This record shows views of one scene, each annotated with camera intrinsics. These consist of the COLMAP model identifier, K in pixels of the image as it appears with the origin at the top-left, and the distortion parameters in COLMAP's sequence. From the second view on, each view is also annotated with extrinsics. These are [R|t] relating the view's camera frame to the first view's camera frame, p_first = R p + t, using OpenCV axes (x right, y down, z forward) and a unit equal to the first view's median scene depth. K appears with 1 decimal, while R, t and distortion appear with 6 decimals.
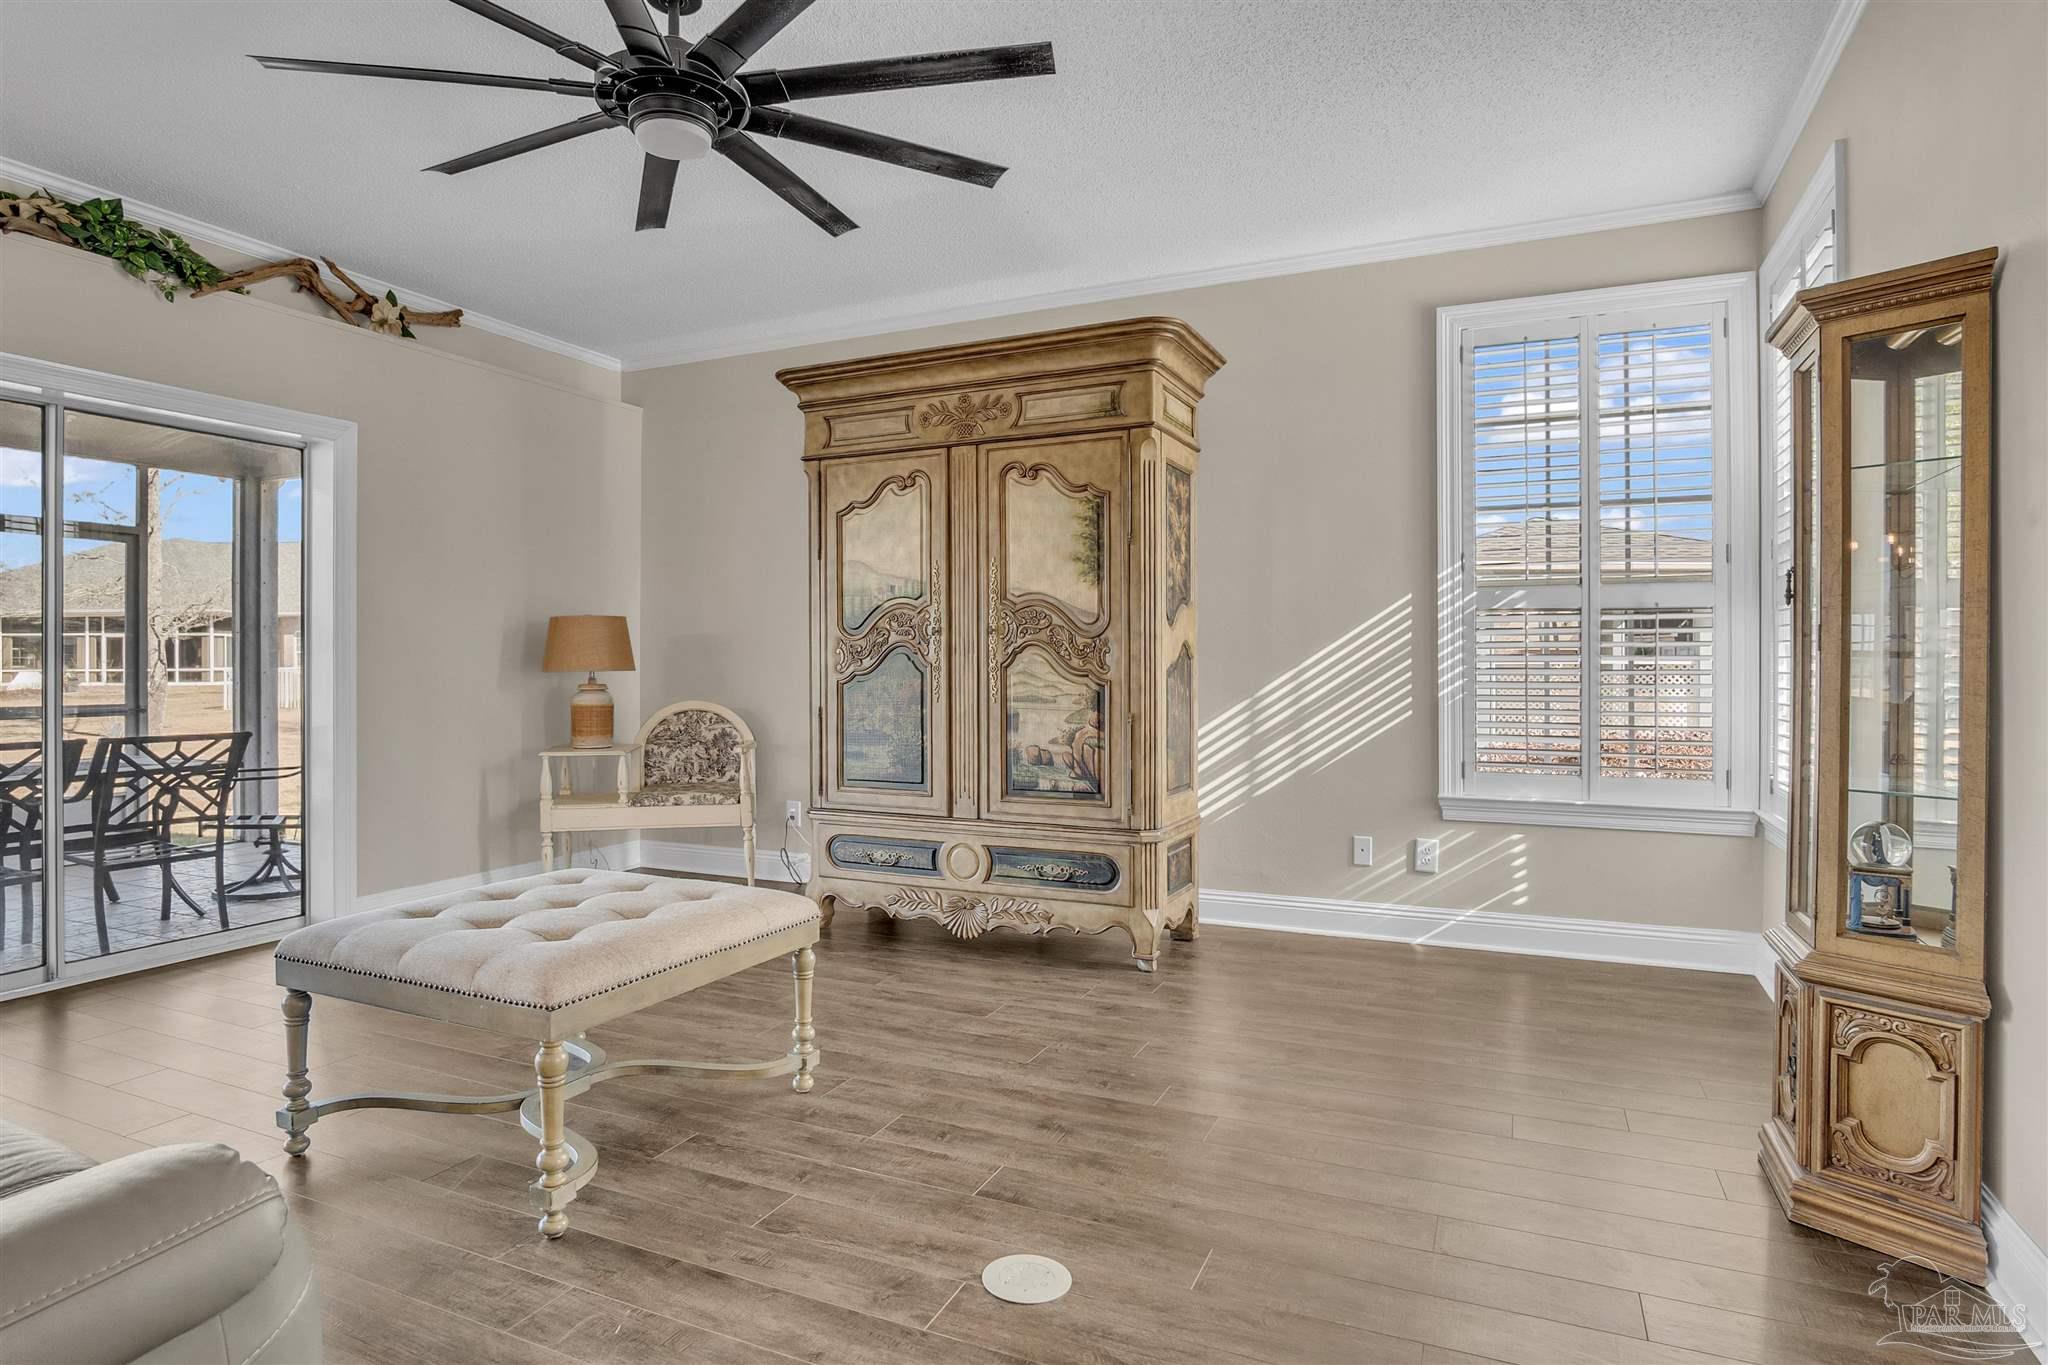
lens RADIAL K [[1114.4, 0, 1024.9], [0, 1114.4, 673.7], [0, 0, 1]] dist [-0.032975, 0.003754]
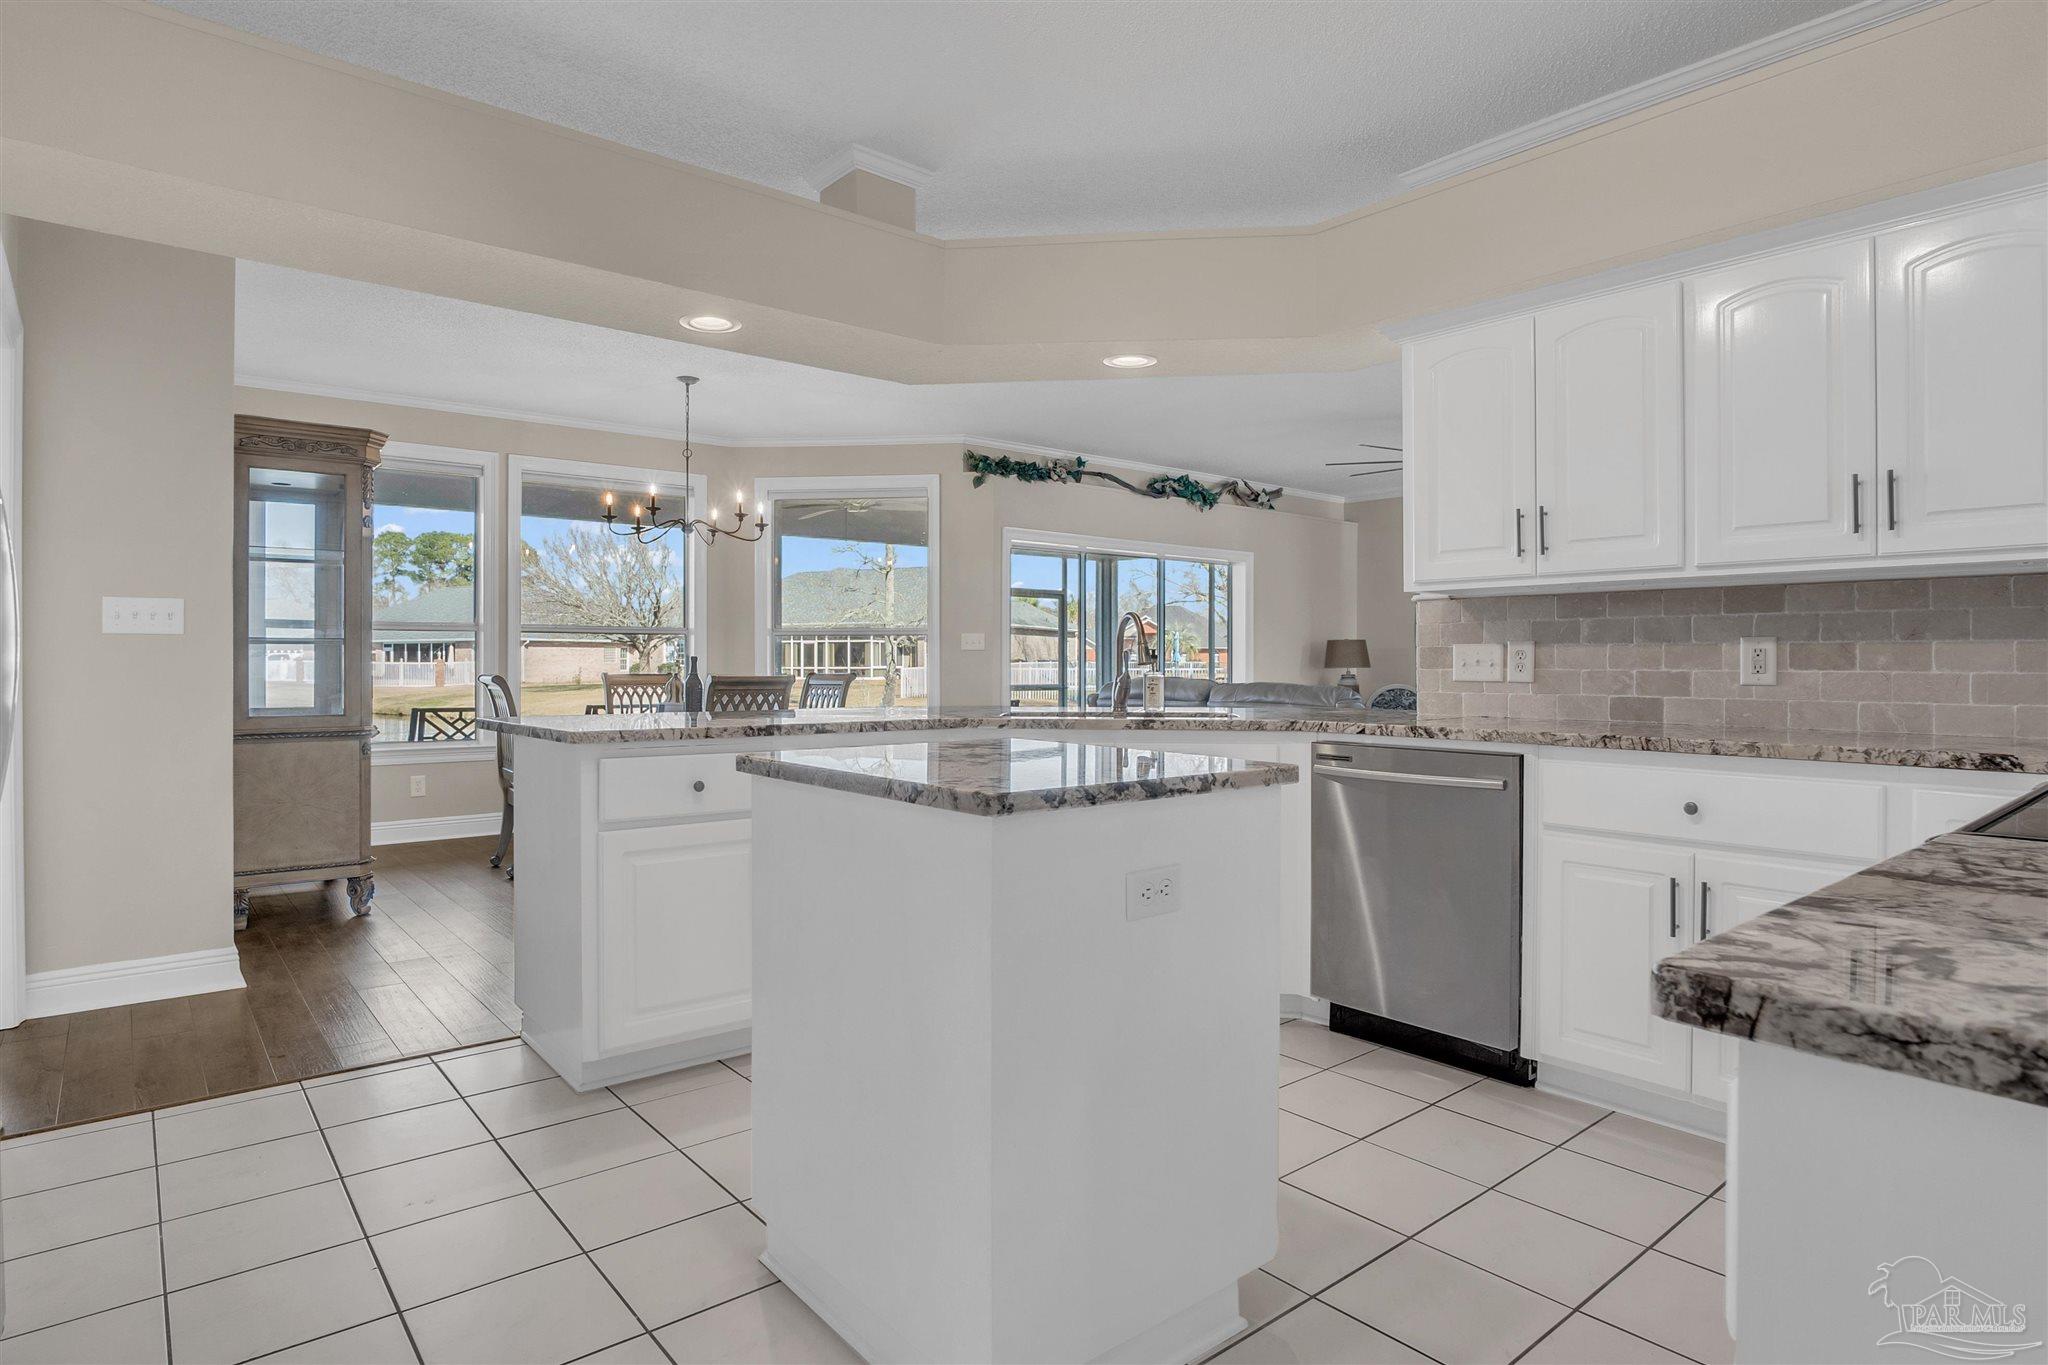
lens RADIAL K [[1114.4, 0, 1011.1], [0, 1114.4, 674.2], [0, 0, 1]] dist [-0.032975, 0.003754]
pose [[0.900672, 0.005057, -0.434469, -0.076100], [-0.004648, 0.999987, 0.002004, 0.007762], [0.434474, 0.000214, 0.900684, -1.041458]]
